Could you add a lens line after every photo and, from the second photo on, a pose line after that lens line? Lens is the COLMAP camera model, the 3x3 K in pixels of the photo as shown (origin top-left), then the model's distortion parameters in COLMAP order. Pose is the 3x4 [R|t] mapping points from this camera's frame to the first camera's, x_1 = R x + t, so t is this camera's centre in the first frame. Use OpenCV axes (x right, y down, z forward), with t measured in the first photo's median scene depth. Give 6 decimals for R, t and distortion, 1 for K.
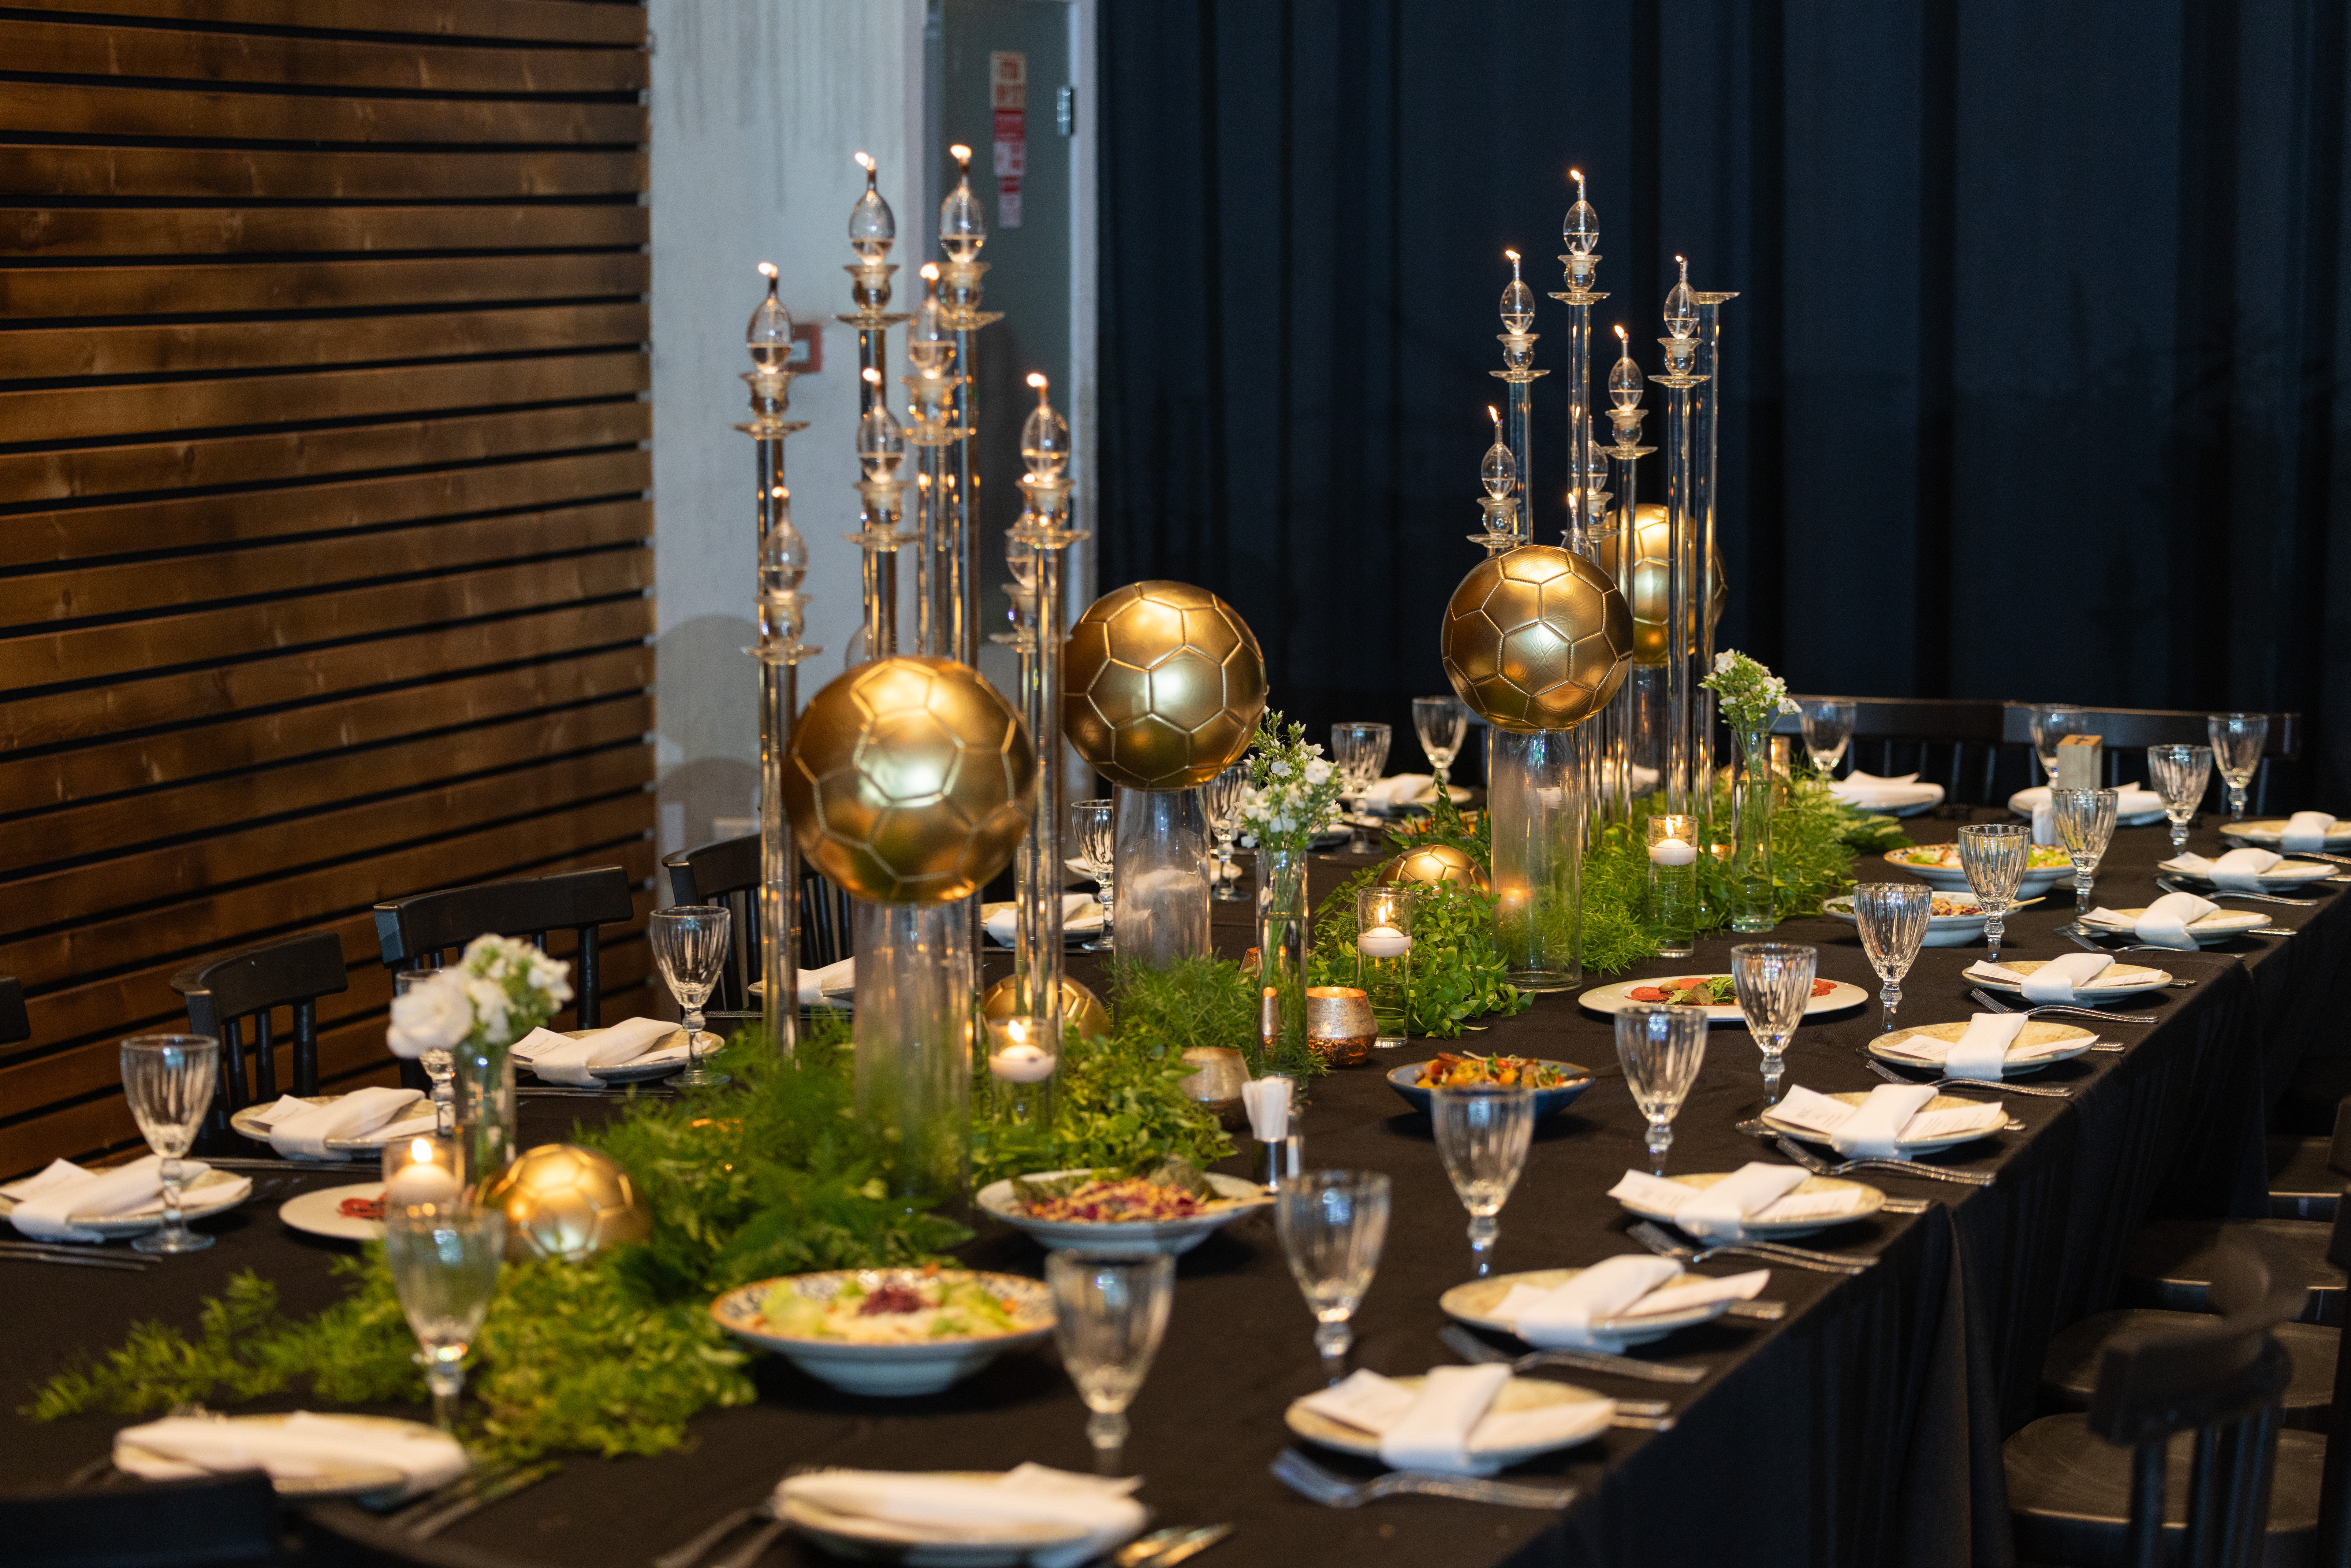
lens RADIAL K [[5552.8, 0, 1175.5], [0, 5552.8, 784.0], [0, 0, 1]] dist [0.004465, 0.582897]
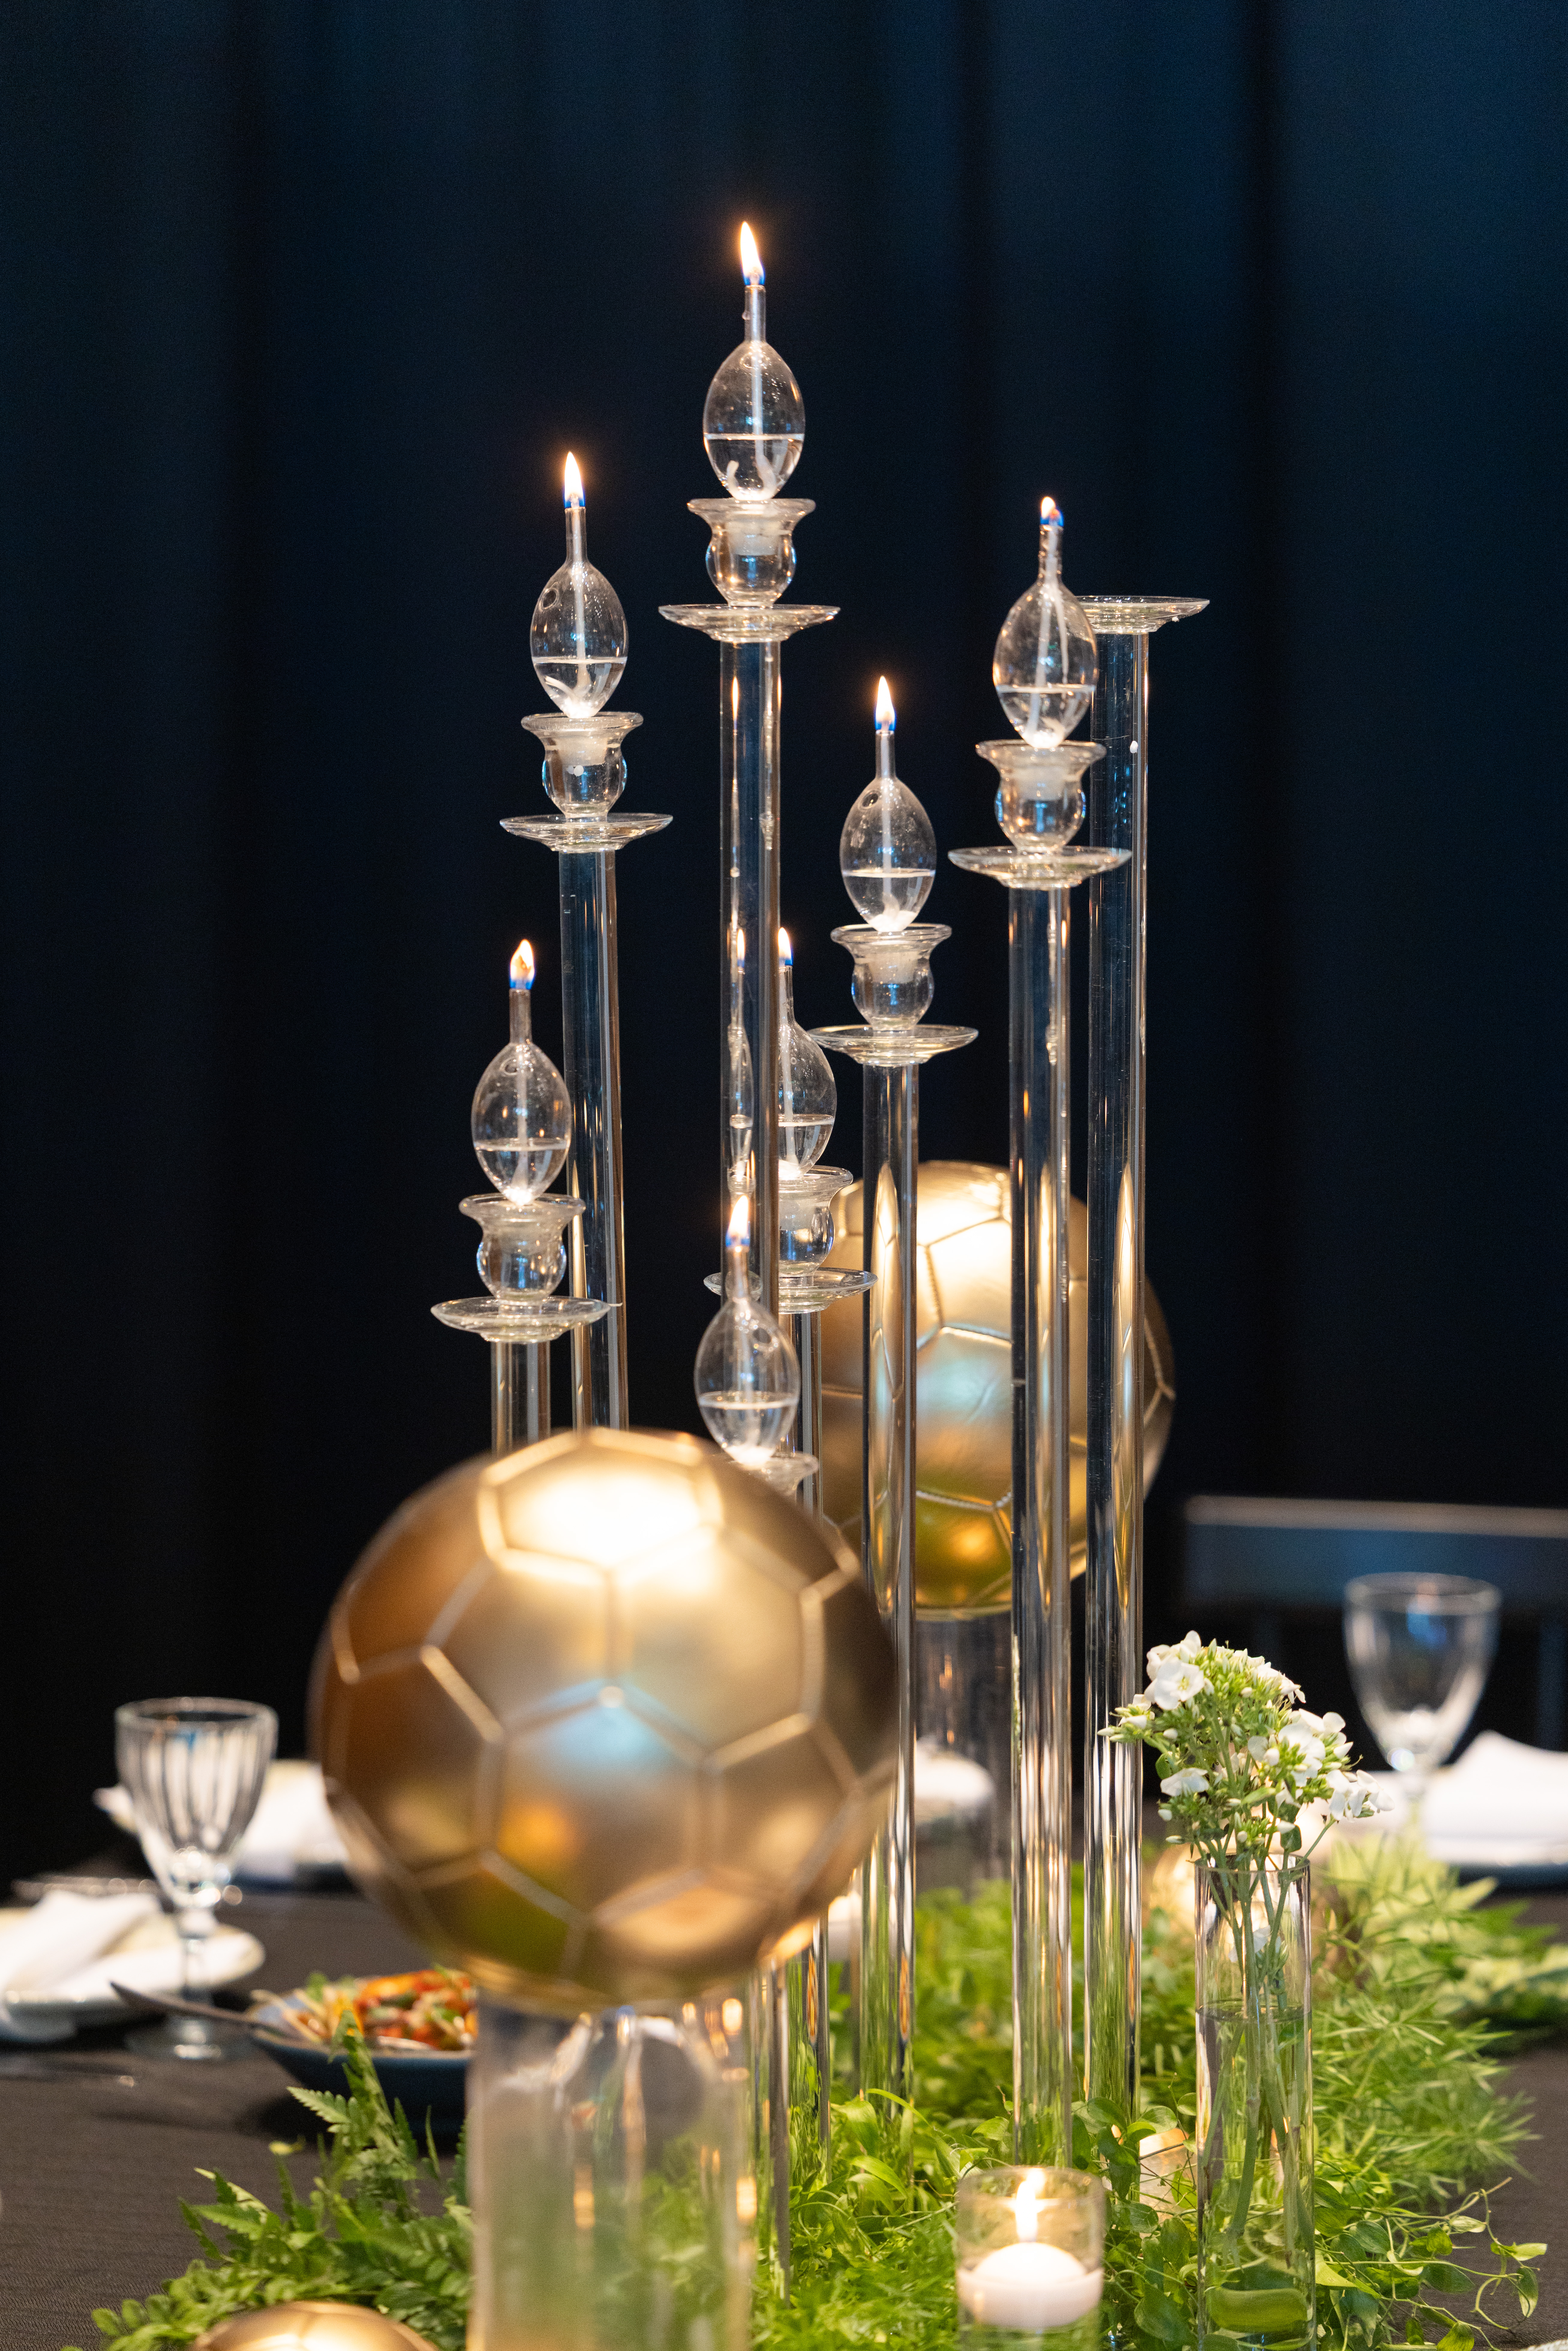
lens RADIAL K [[8999.3, 0, 784.0], [0, 8999.3, 1175.5], [0, 0, 1]] dist [-0.125313, -1.012510]
pose [[0.998084, -0.006331, 0.061542, 0.039625], [0.005760, 0.999939, 0.009443, -0.057615], [-0.061598, -0.009071, 0.998060, 0.434983]]
